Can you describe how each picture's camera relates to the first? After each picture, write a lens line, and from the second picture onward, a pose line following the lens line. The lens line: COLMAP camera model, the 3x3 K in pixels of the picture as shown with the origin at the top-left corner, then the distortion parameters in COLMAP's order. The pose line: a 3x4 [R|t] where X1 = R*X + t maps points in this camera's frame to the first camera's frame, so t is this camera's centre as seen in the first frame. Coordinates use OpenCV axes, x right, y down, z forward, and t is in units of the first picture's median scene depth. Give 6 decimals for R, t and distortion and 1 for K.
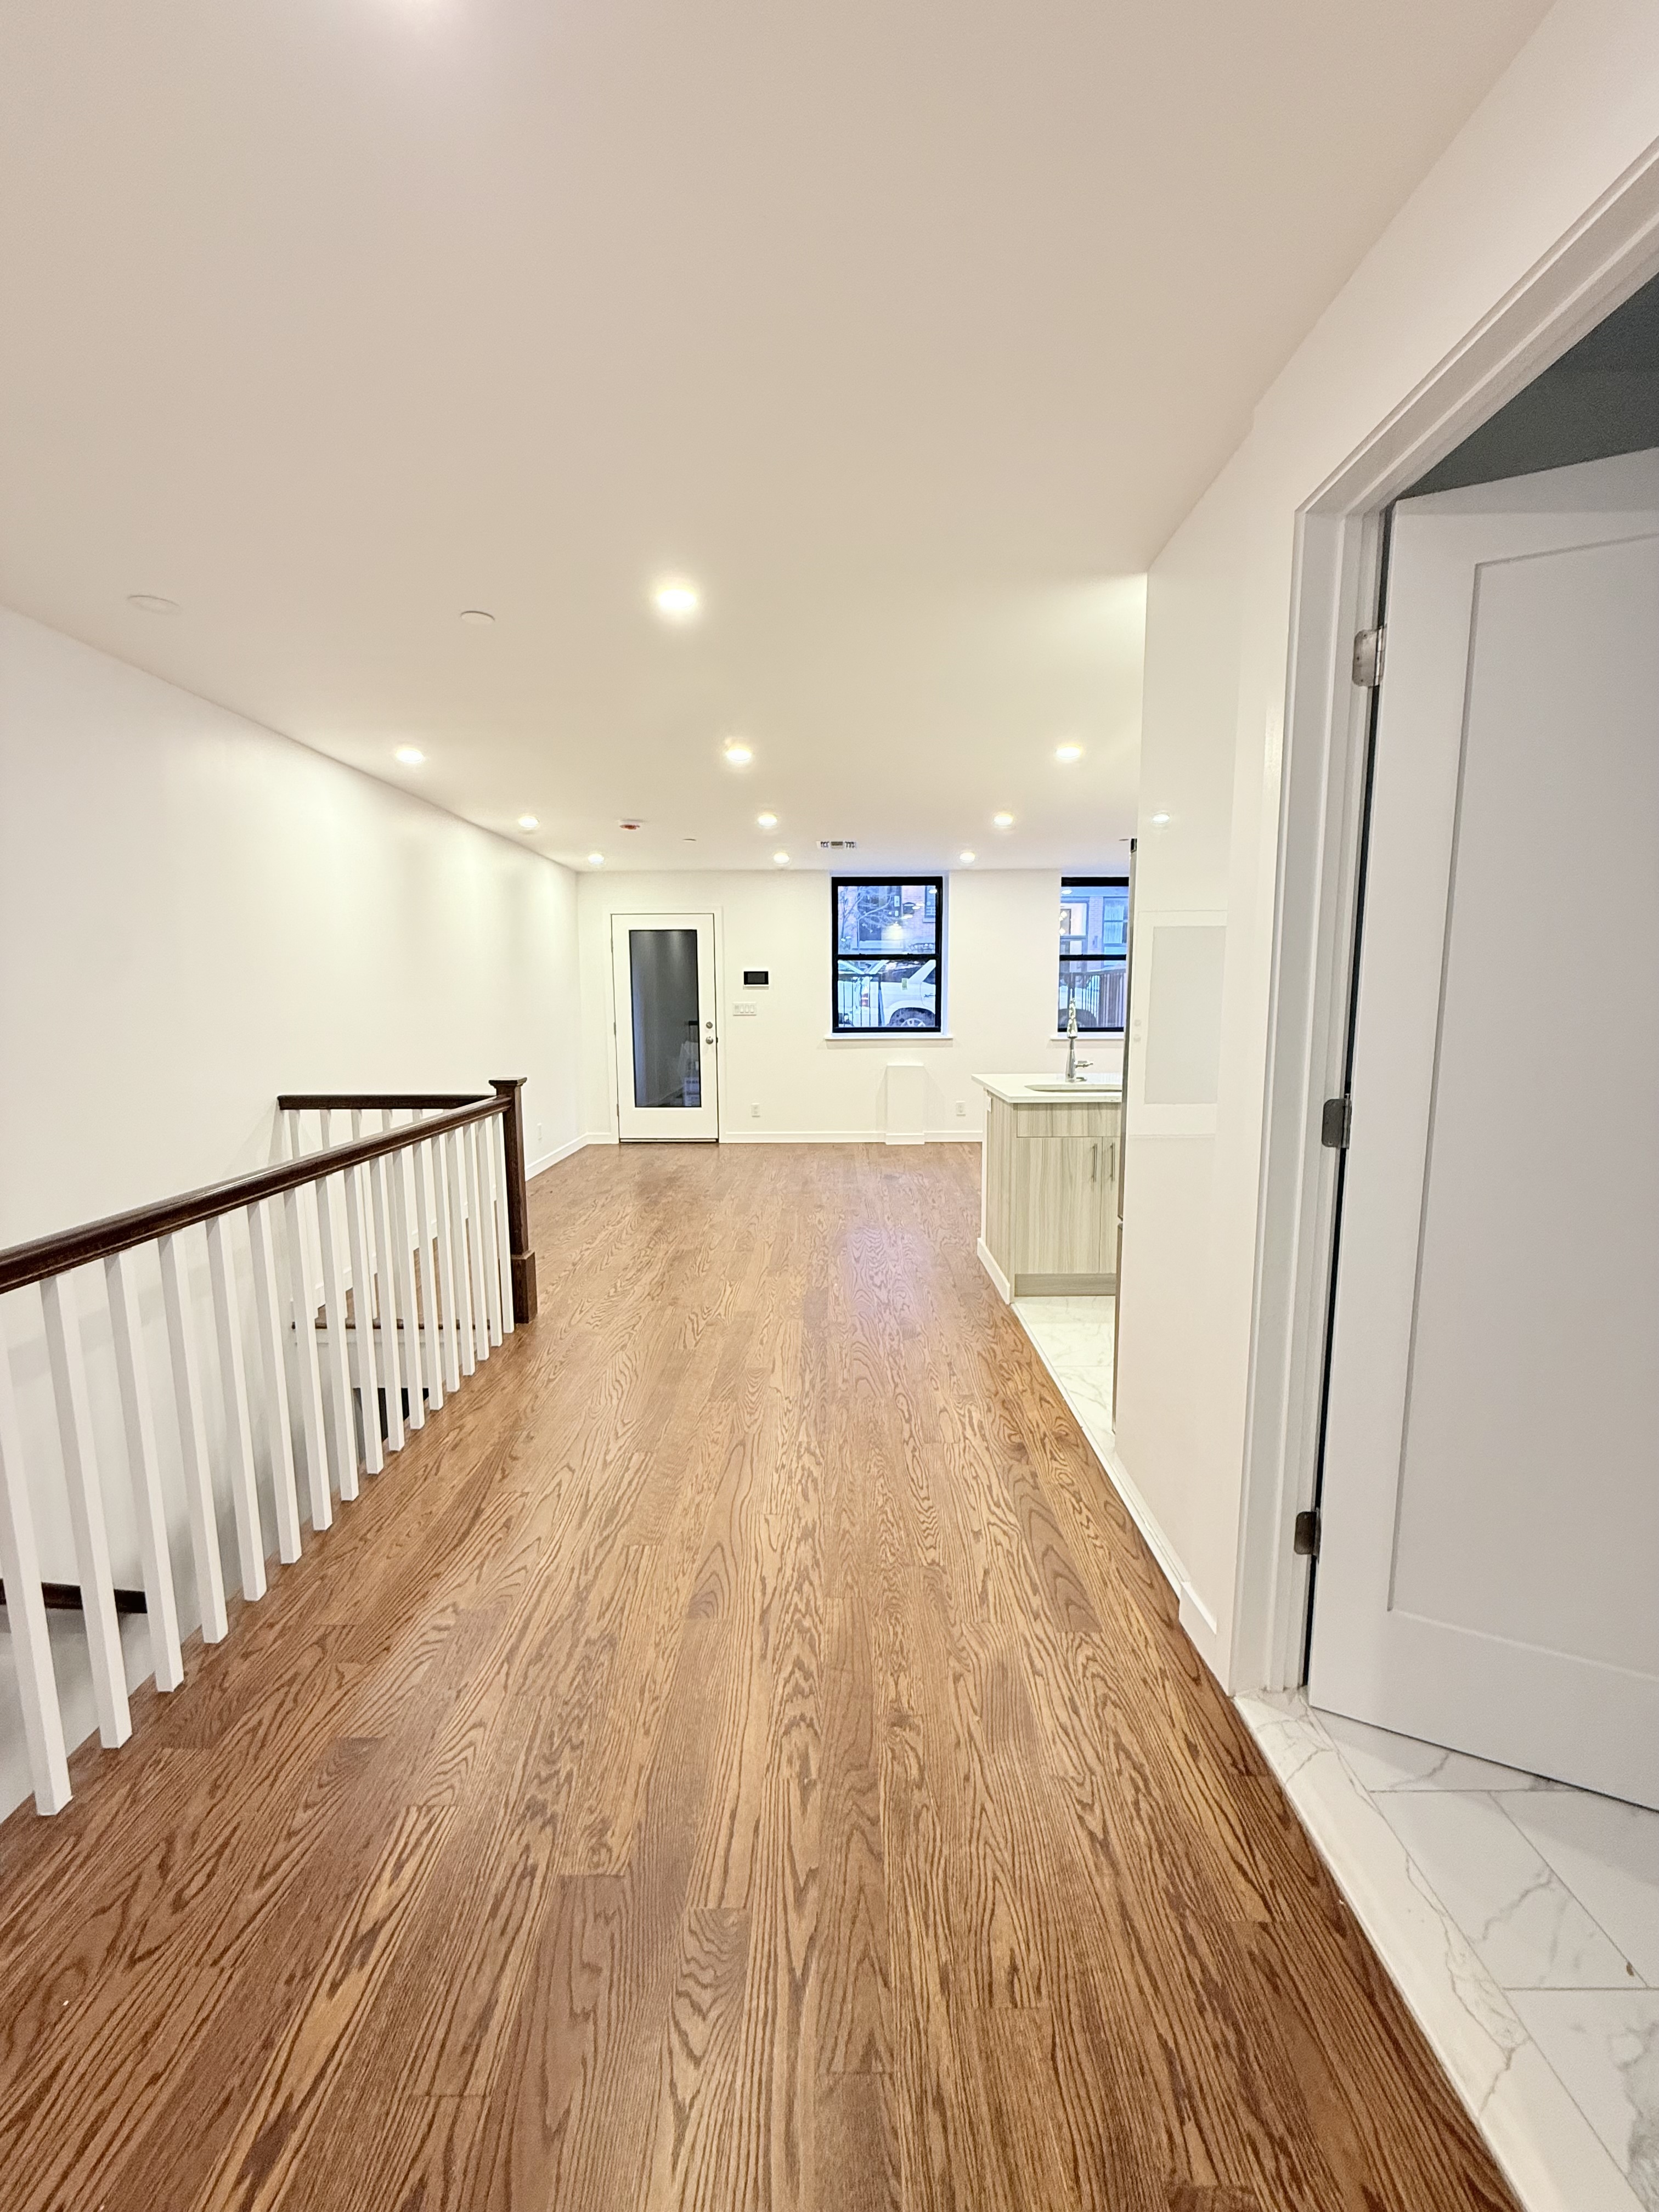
lens RADIAL K [[878.0, 0, 830.5], [0, 878.0, 1109.3], [0, 0, 1]] dist [-0.001010, 0.000348]
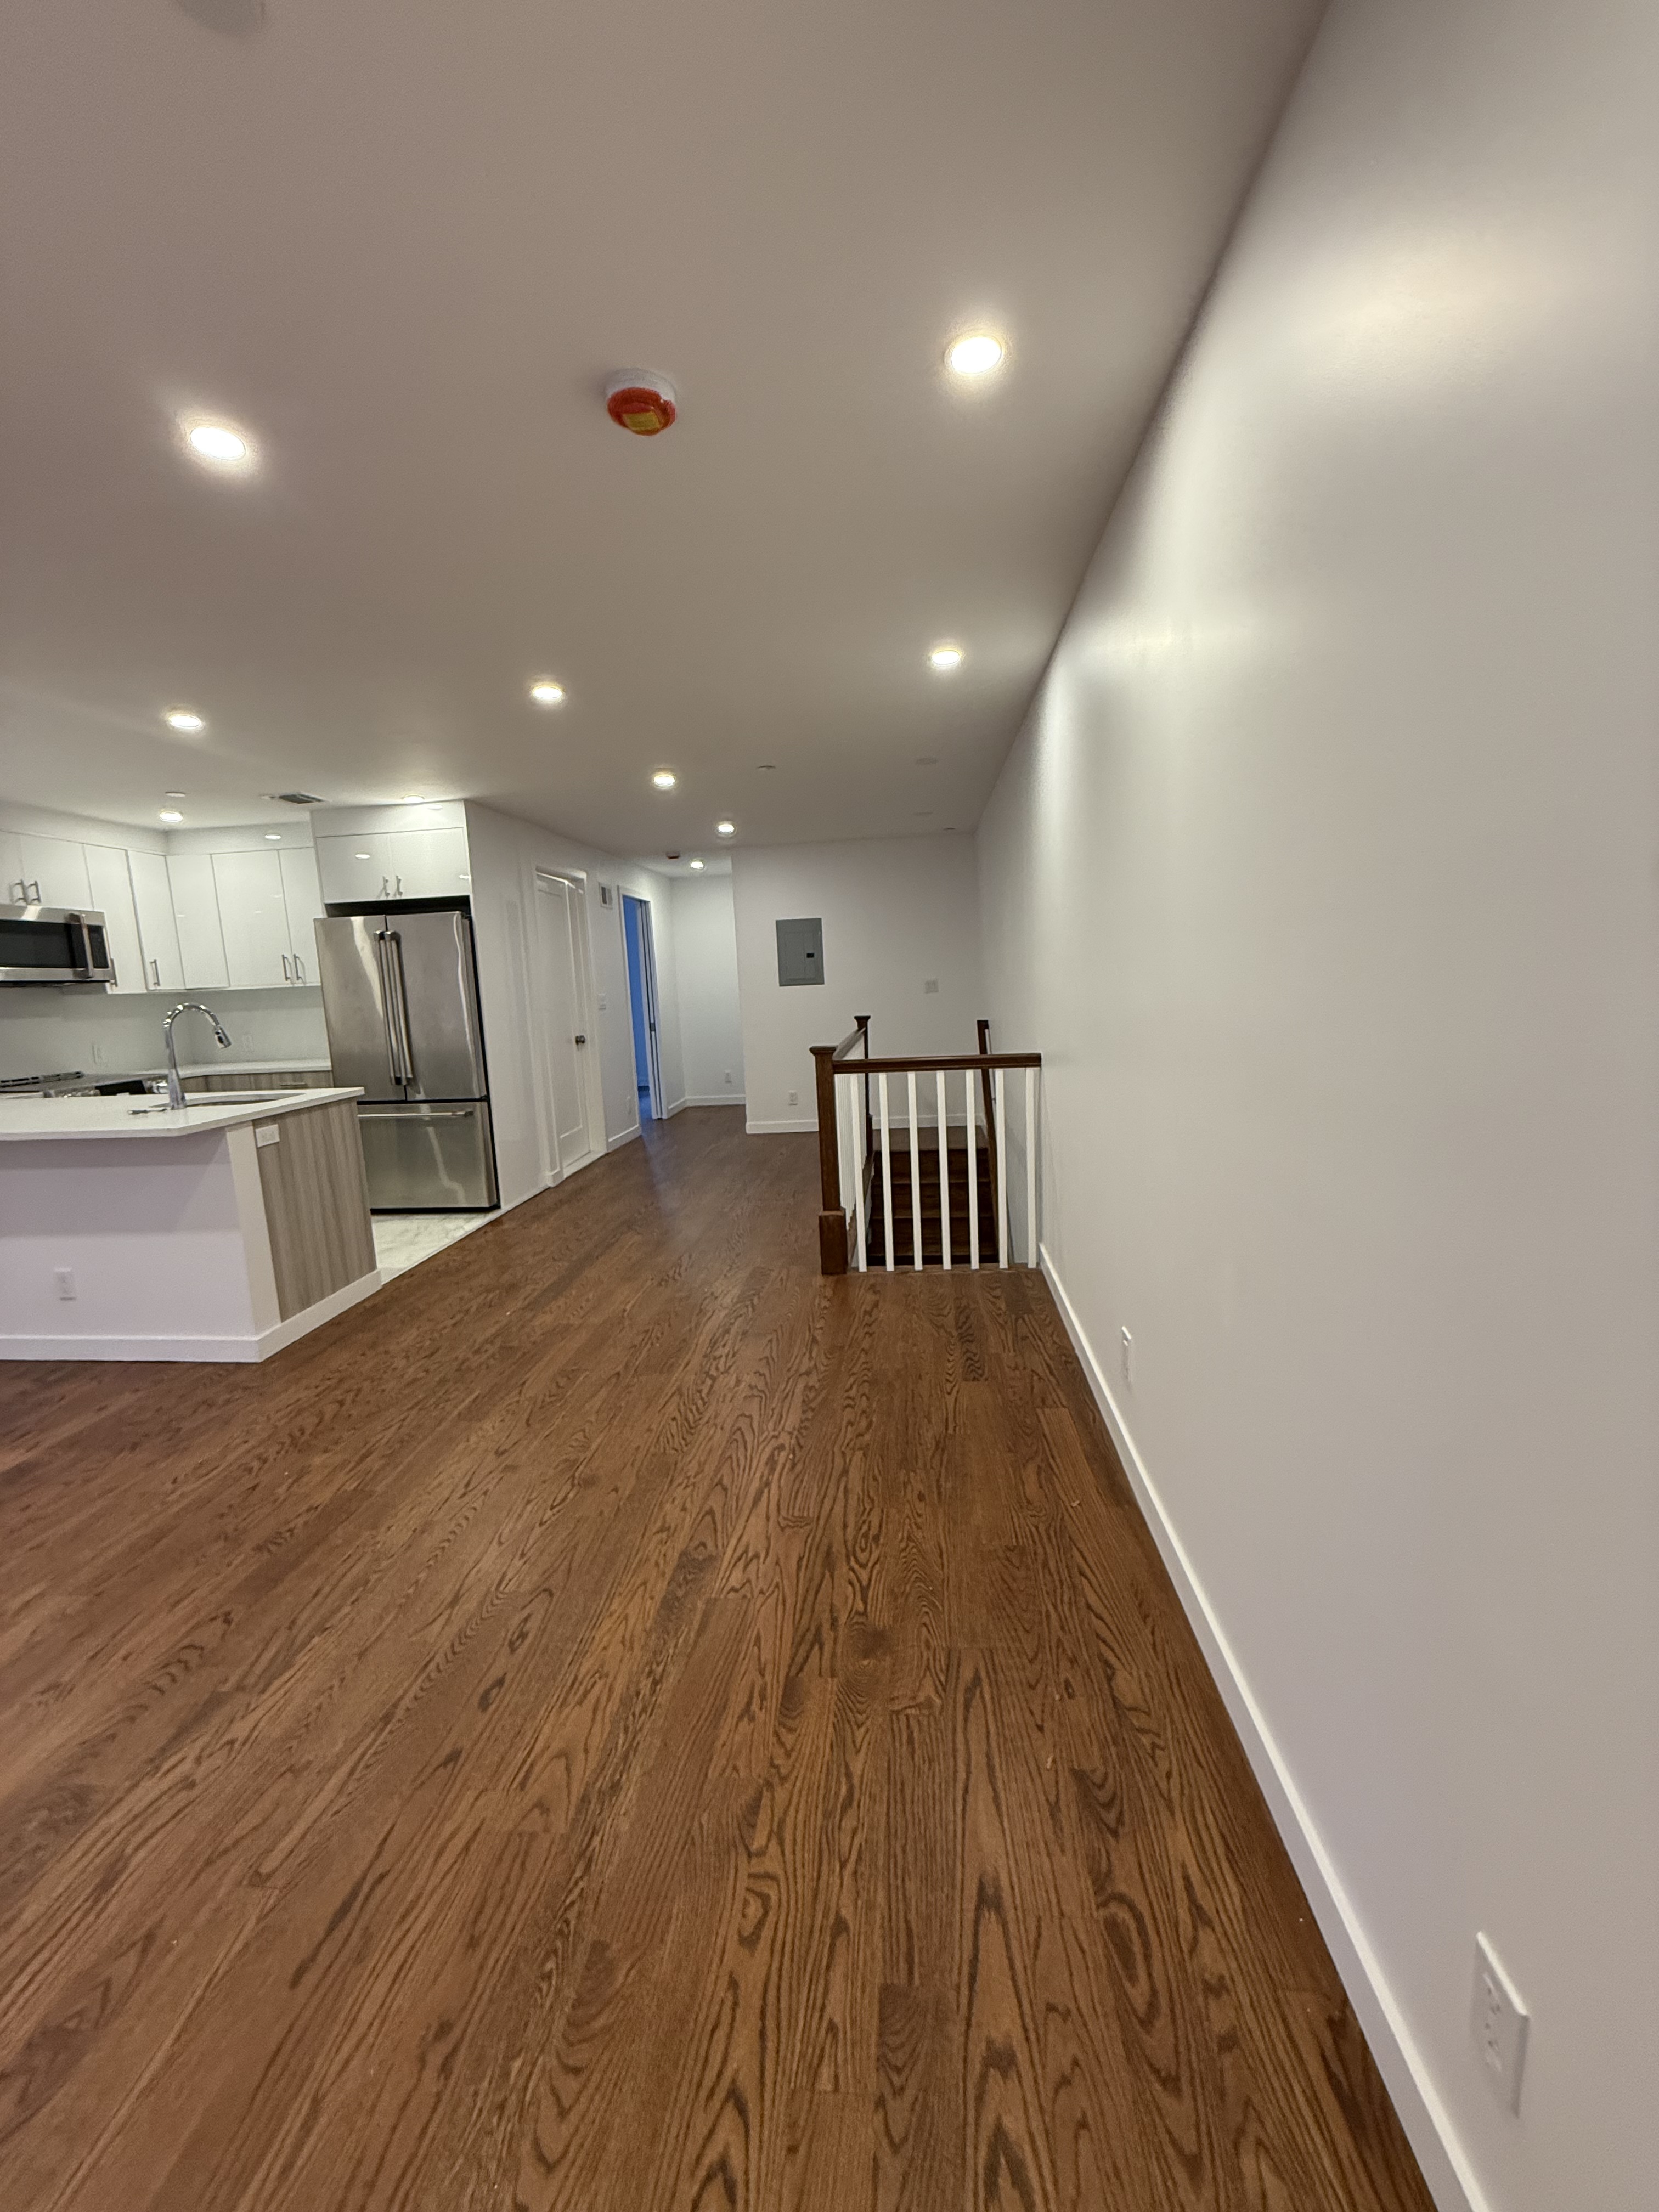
lens RADIAL K [[878.0, 0, 831.1], [0, 878.0, 1103.6], [0, 0, 1]] dist [-0.001010, 0.000348]
pose [[-0.994570, 0.034638, 0.098134, -0.377830], [0.060405, 0.960020, 0.273337, -0.206846], [-0.084743, 0.277781, -0.956899, 1.615212]]
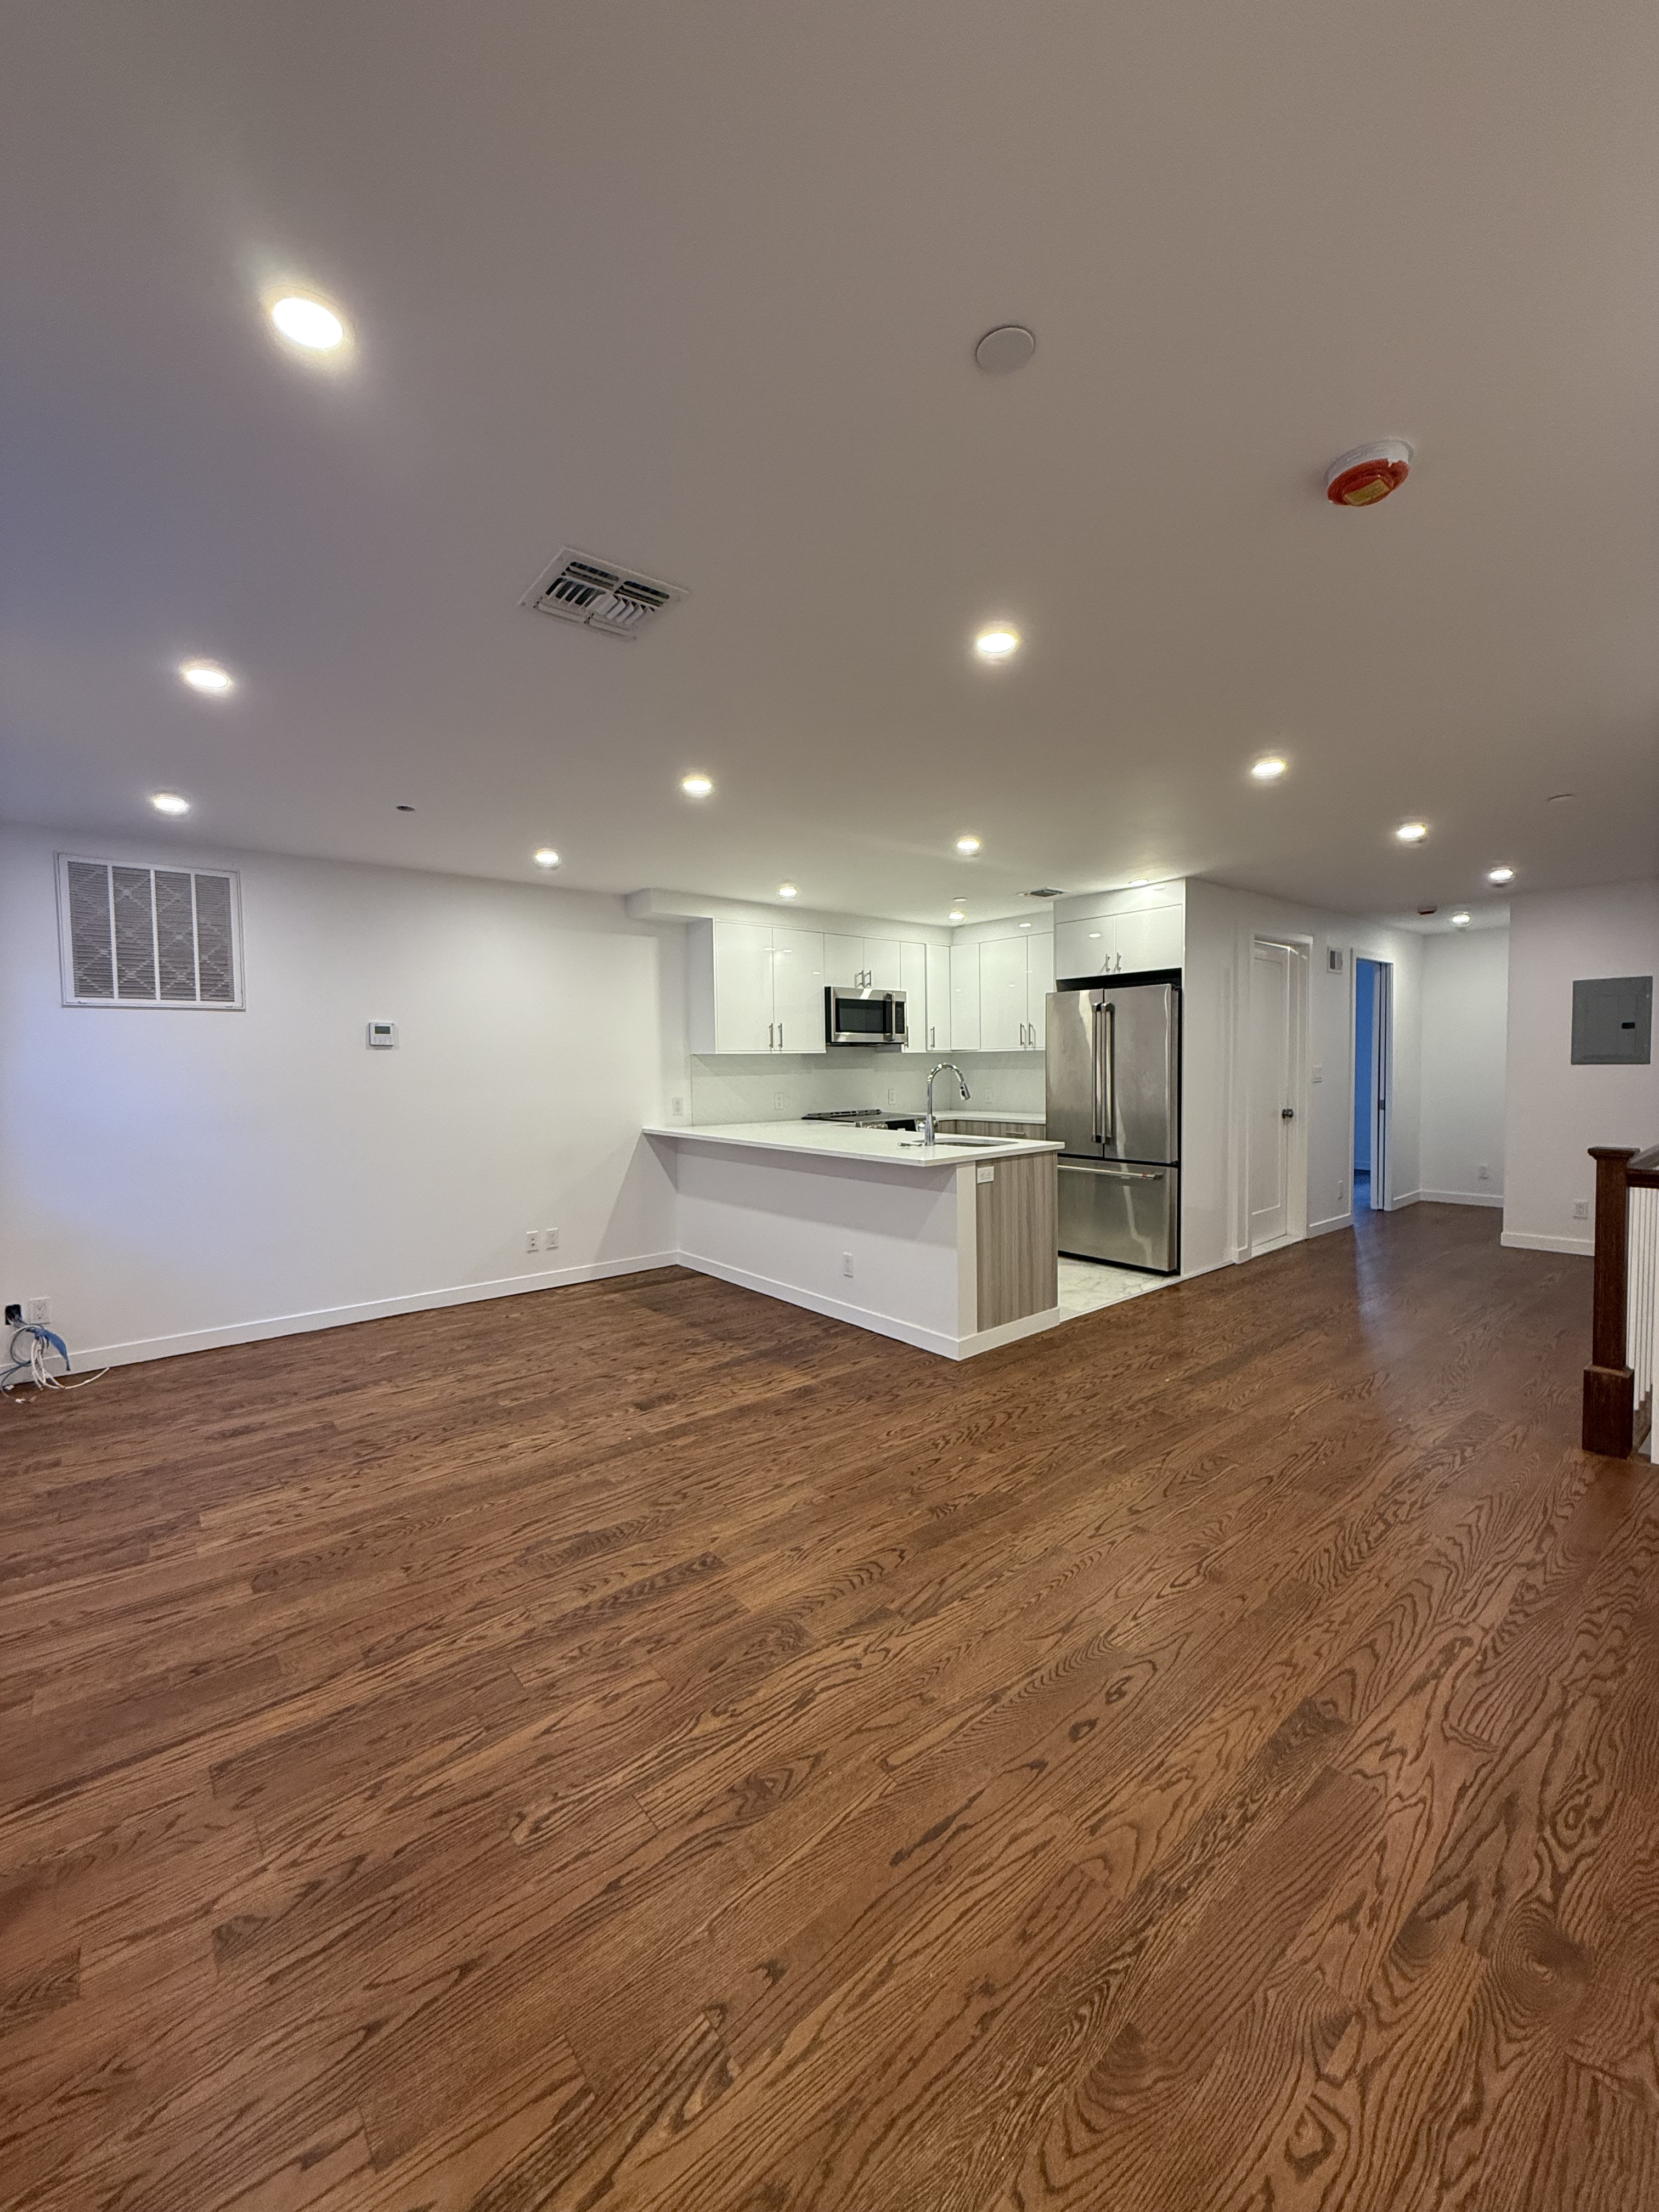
lens RADIAL K [[878.0, 0, 831.3], [0, 878.0, 1107.7], [0, 0, 1]] dist [-0.001010, 0.000348]
pose [[-0.645460, -0.026638, 0.763329, -0.409112], [0.118986, 0.983684, 0.134940, -0.213320], [-0.754469, 0.177924, -0.631759, 1.623744]]
